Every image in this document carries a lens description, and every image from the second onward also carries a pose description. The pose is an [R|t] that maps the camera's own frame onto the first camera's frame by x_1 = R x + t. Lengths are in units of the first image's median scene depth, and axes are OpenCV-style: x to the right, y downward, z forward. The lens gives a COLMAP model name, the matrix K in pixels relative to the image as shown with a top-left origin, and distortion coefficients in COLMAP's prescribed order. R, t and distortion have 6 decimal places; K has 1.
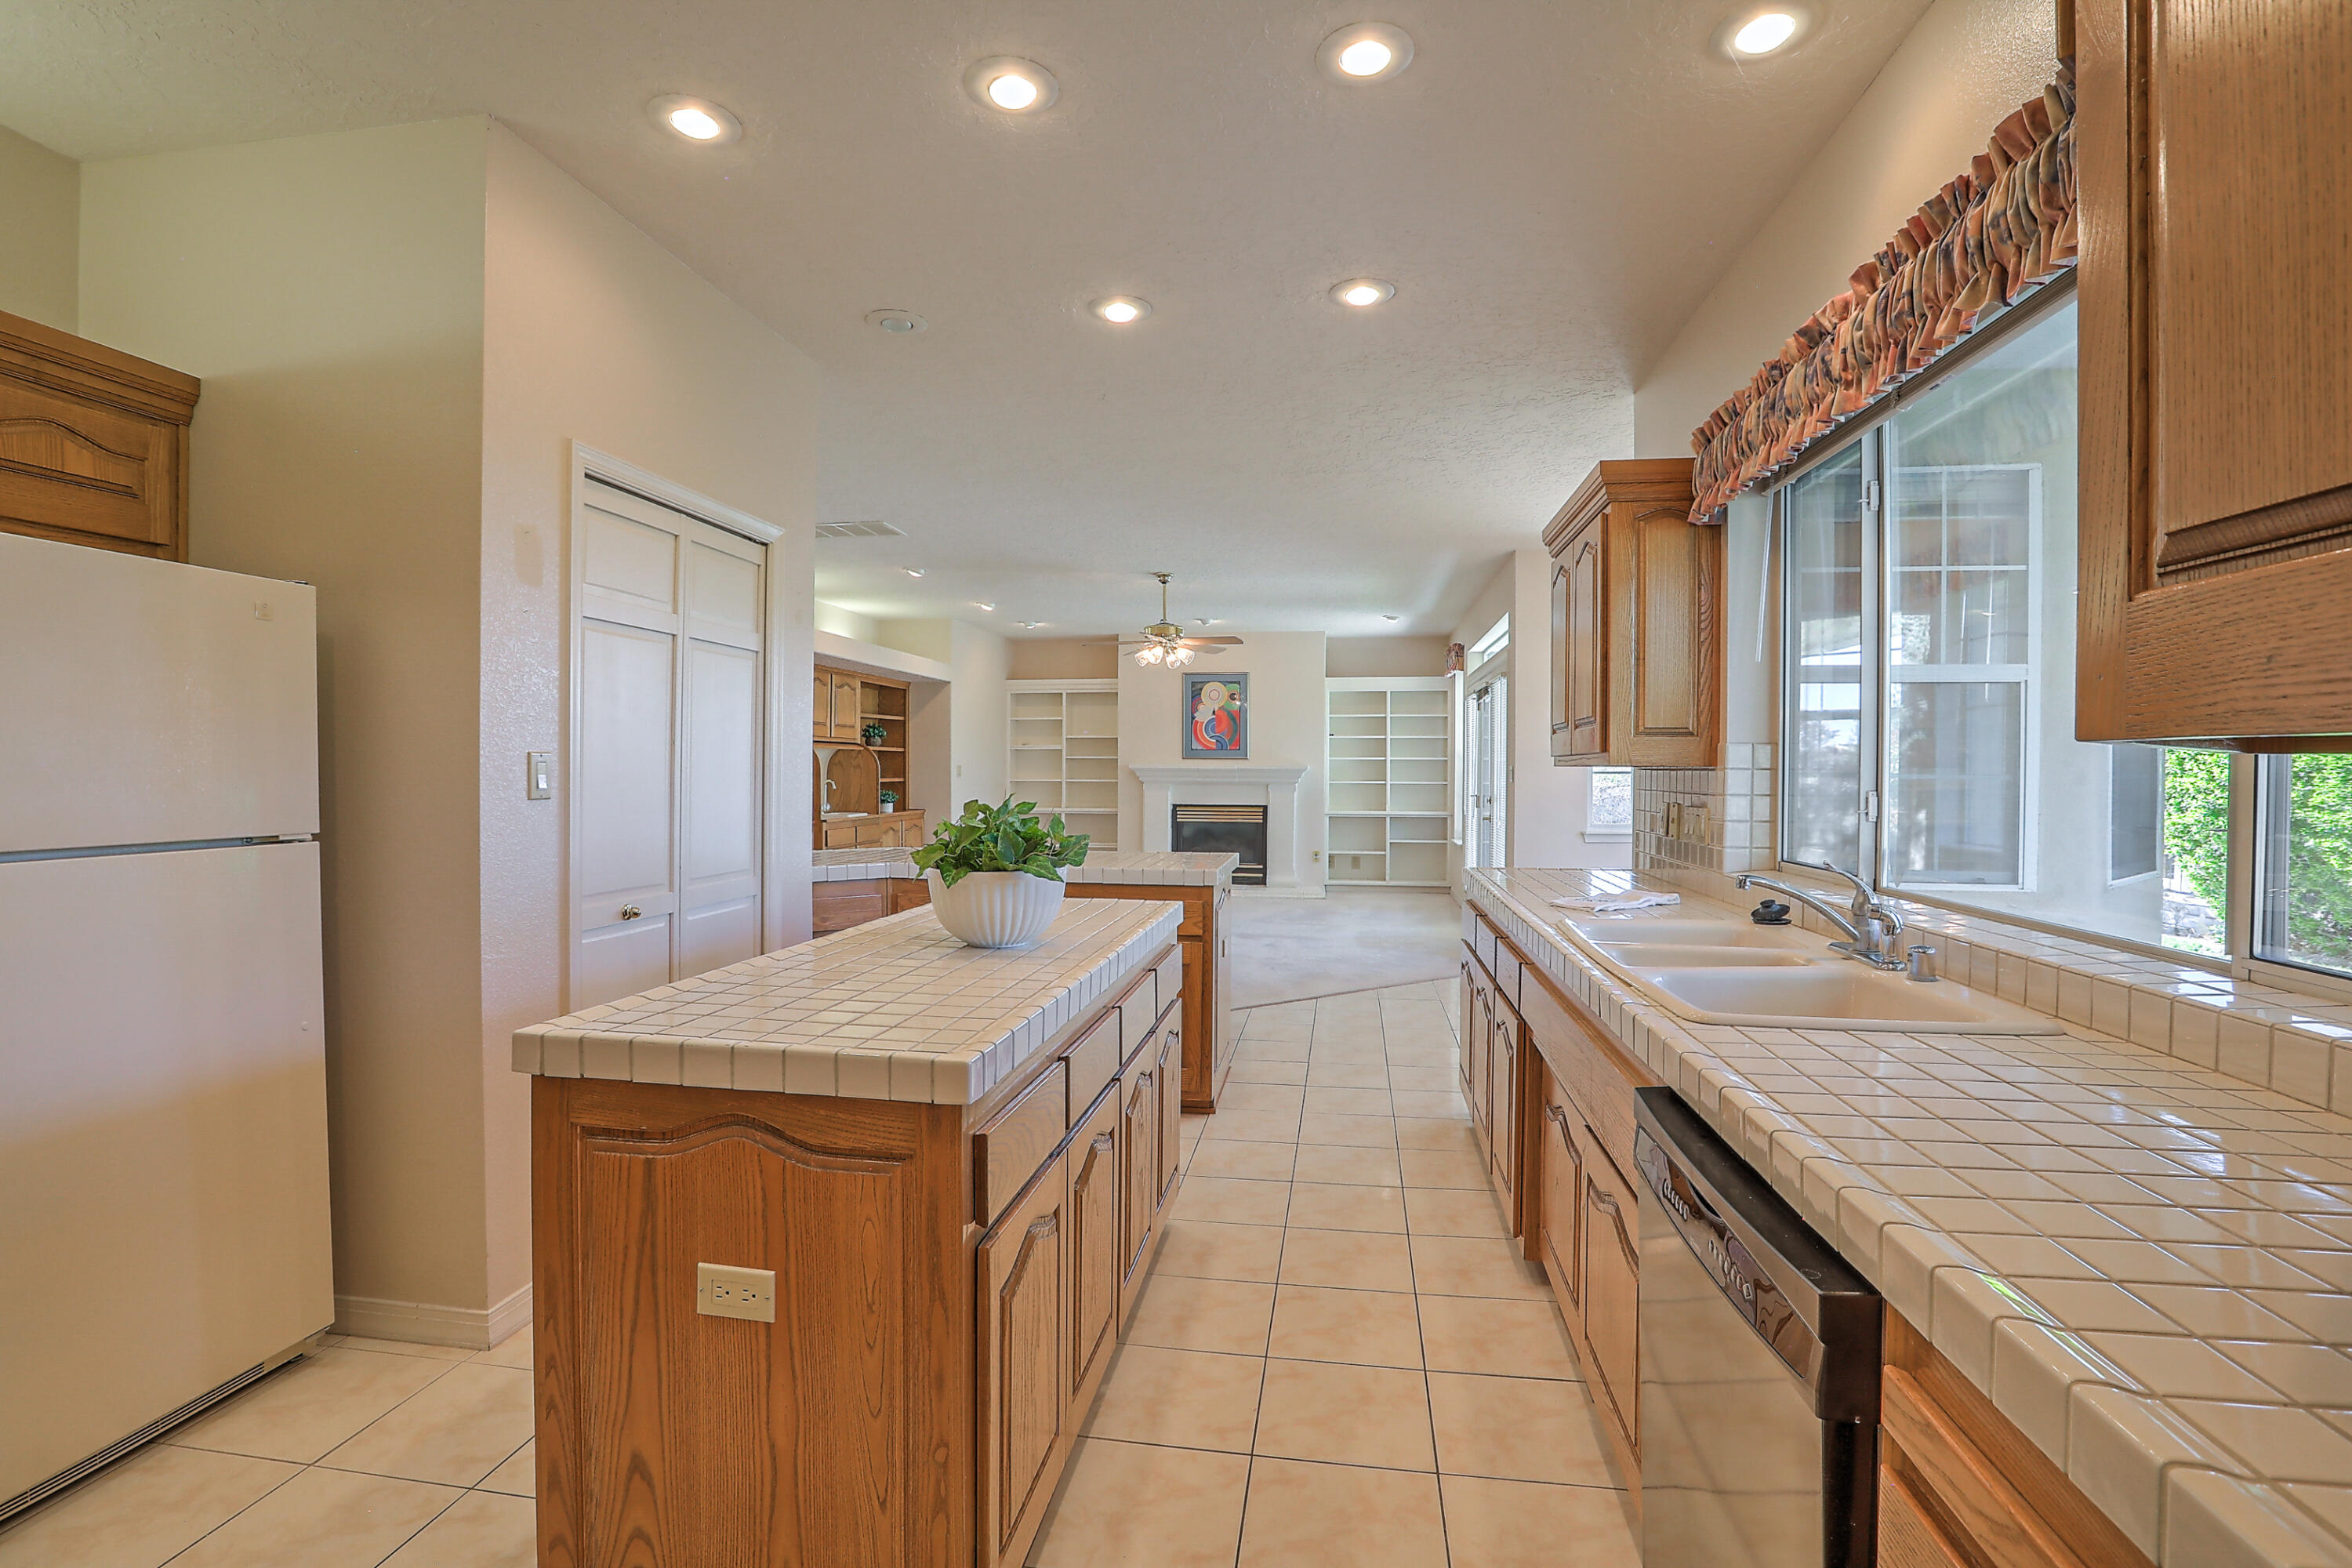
lens RADIAL K [[1070.8, 0, 1182.0], [0, 1070.8, 782.1], [0, 0, 1]] dist [-0.064490, 0.029099]
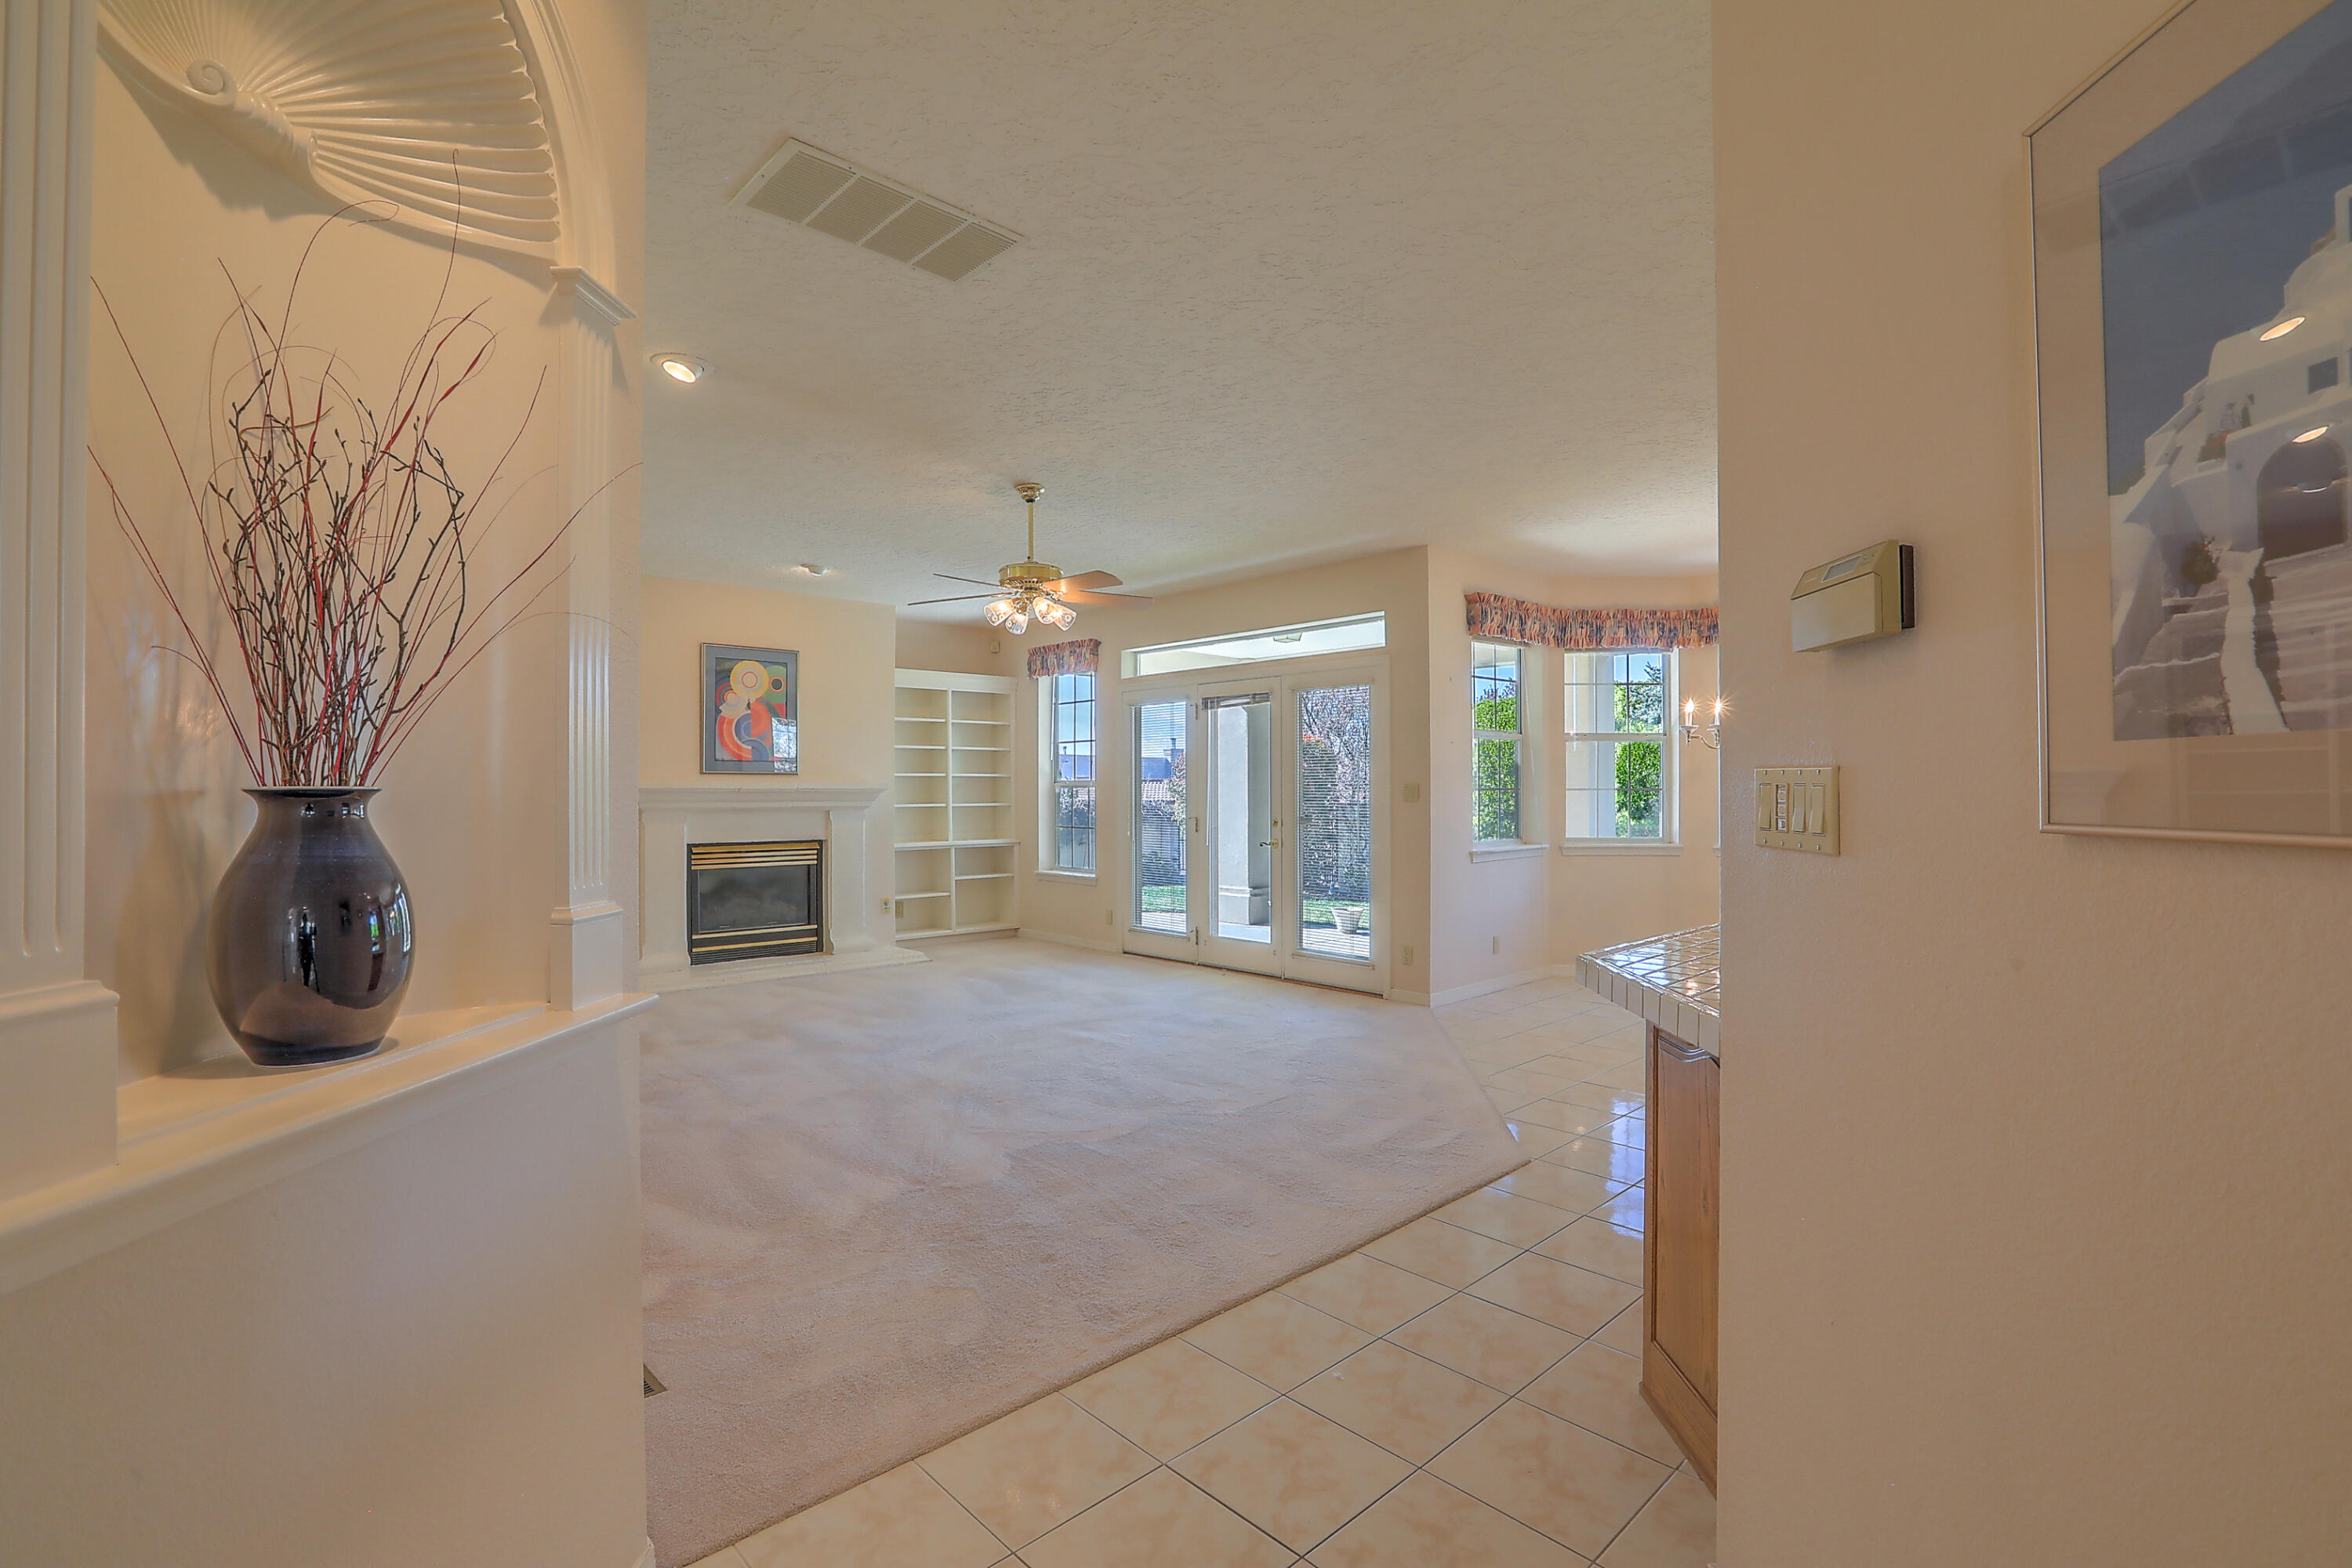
lens RADIAL K [[1066.6, 0, 1181.8], [0, 1066.6, 781.3], [0, 0, 1]] dist [-0.062429, 0.029930]
pose [[0.618226, 0.000409, 0.786000, -0.368391], [0.014260, 0.999829, -0.011737, -0.006196], [-0.785871, 0.018465, 0.618115, 0.422942]]
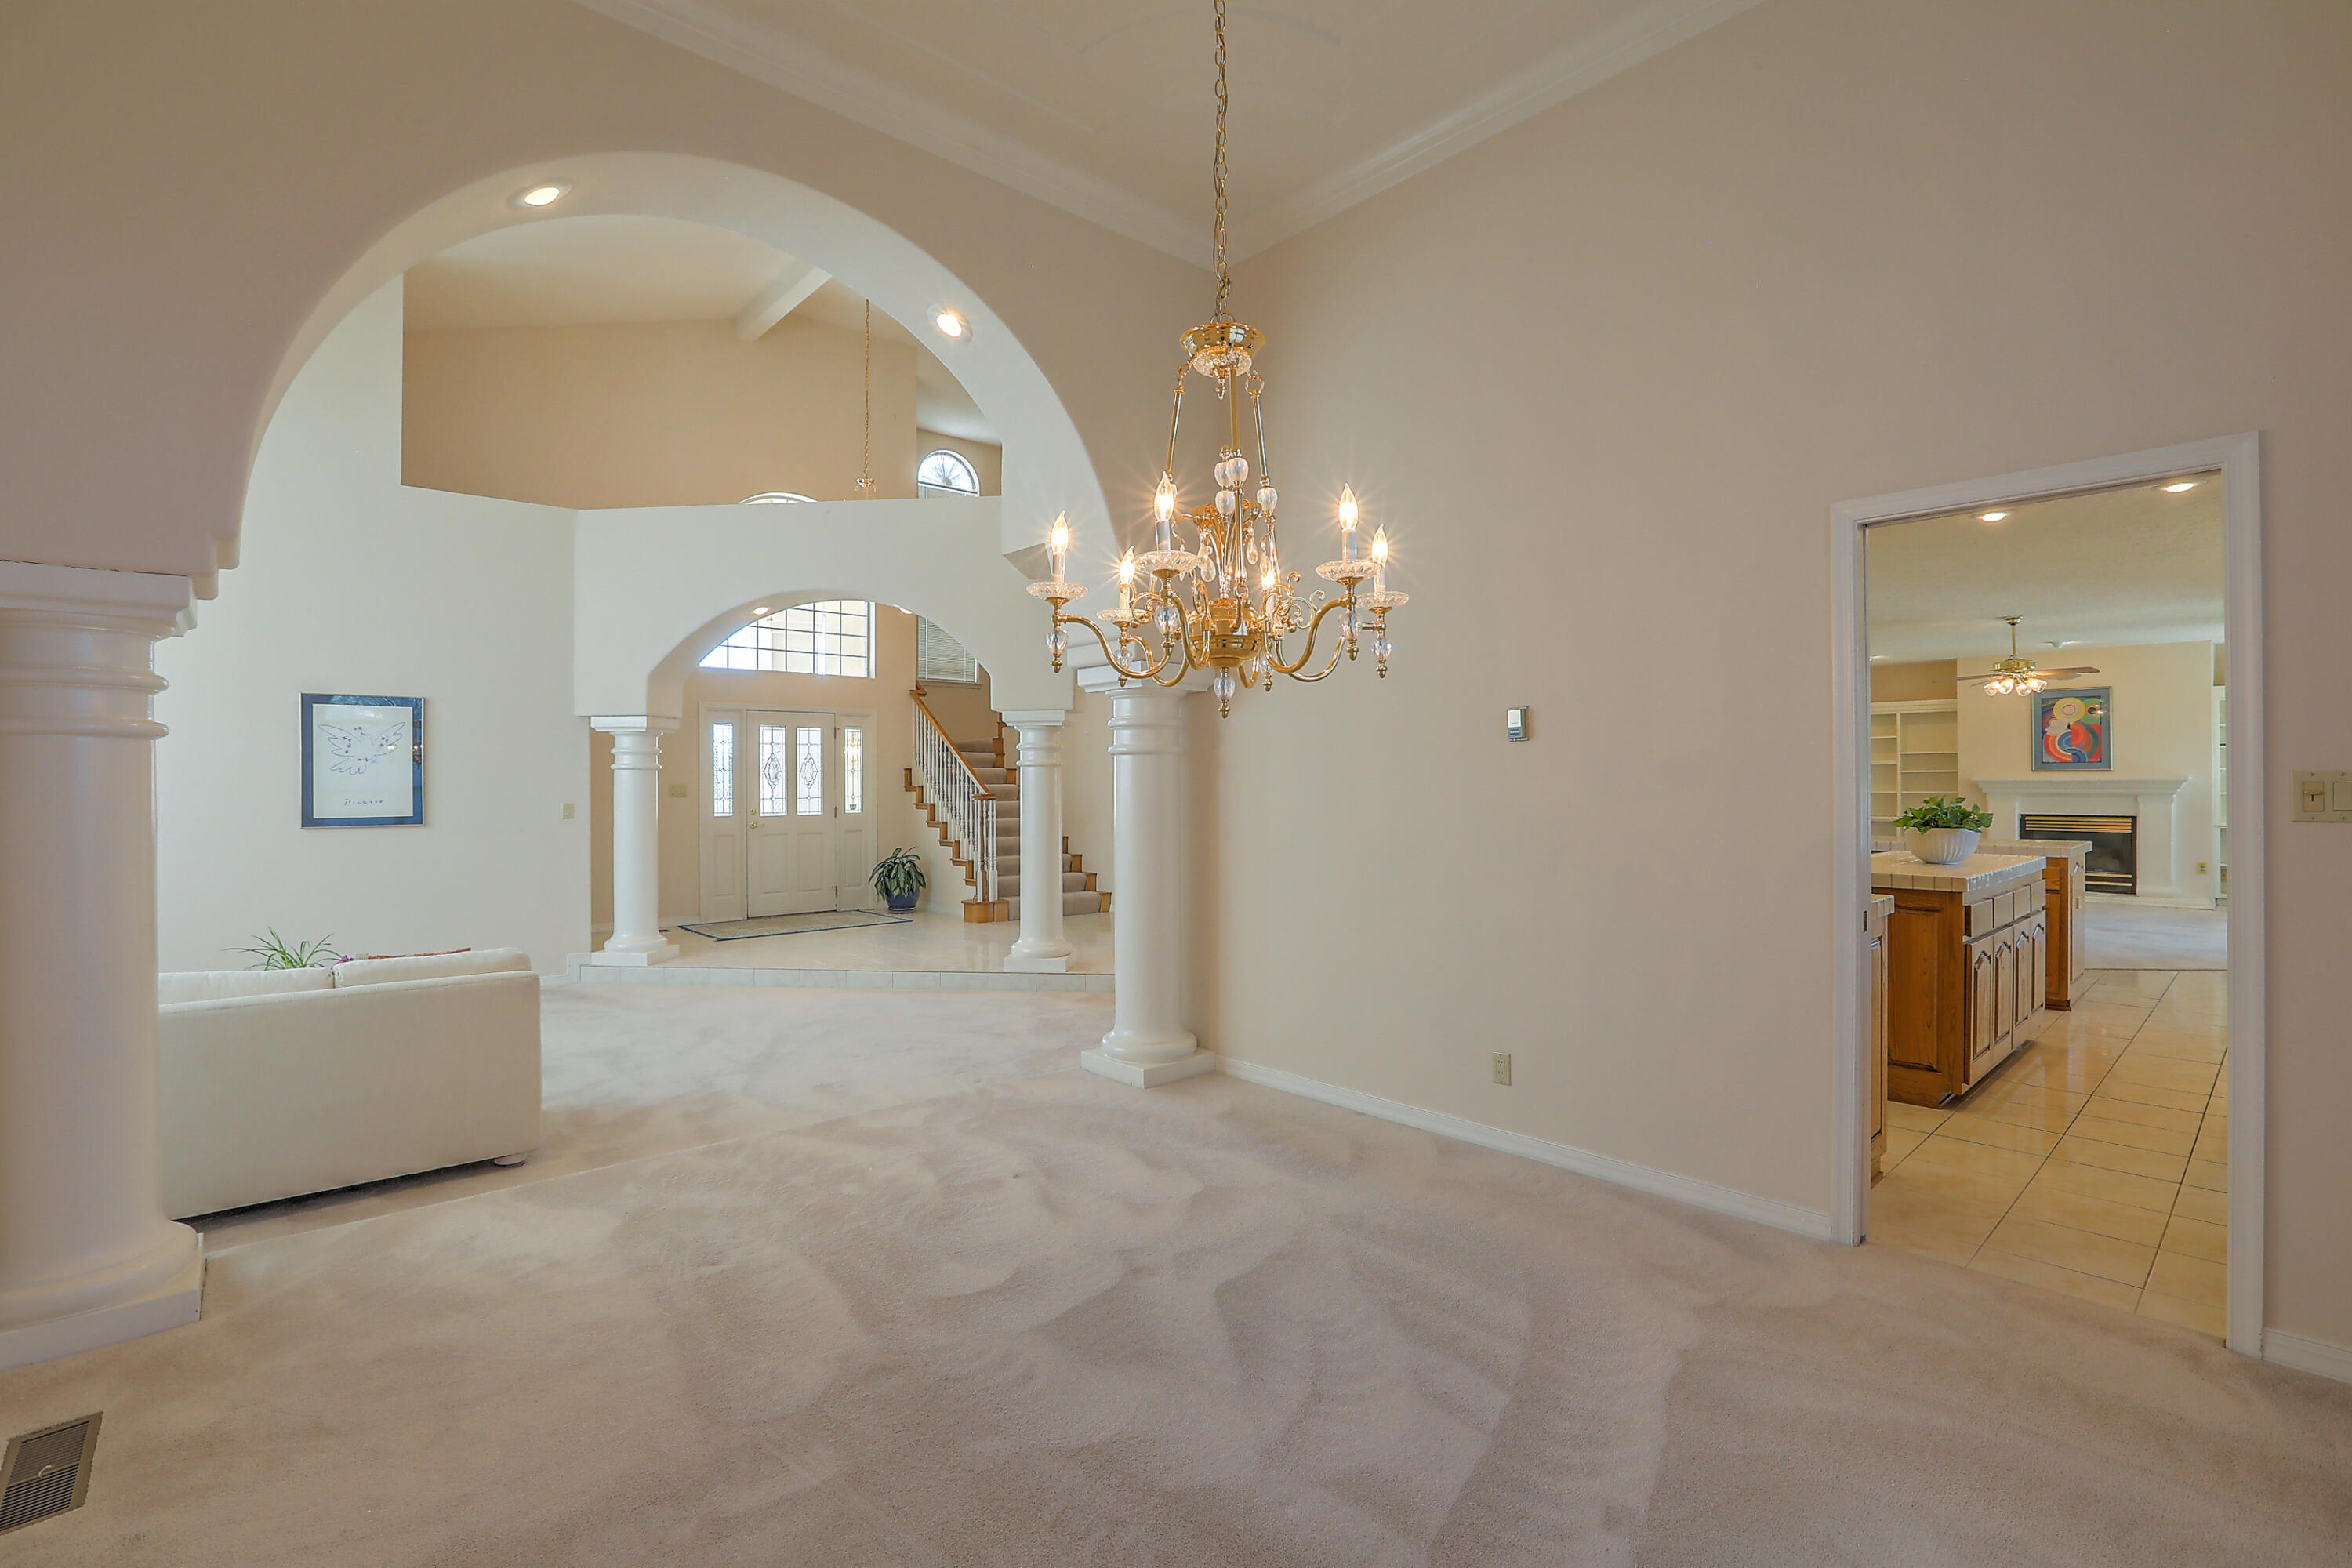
lens RADIAL K [[1066.6, 0, 1181.8], [0, 1066.6, 781.3], [0, 0, 1]] dist [-0.062429, 0.029930]
pose [[0.777669, -0.009056, -0.628609, -0.010123], [-0.000153, 0.999893, -0.014594, 0.003650], [0.628674, 0.011445, 0.777585, -0.375856]]
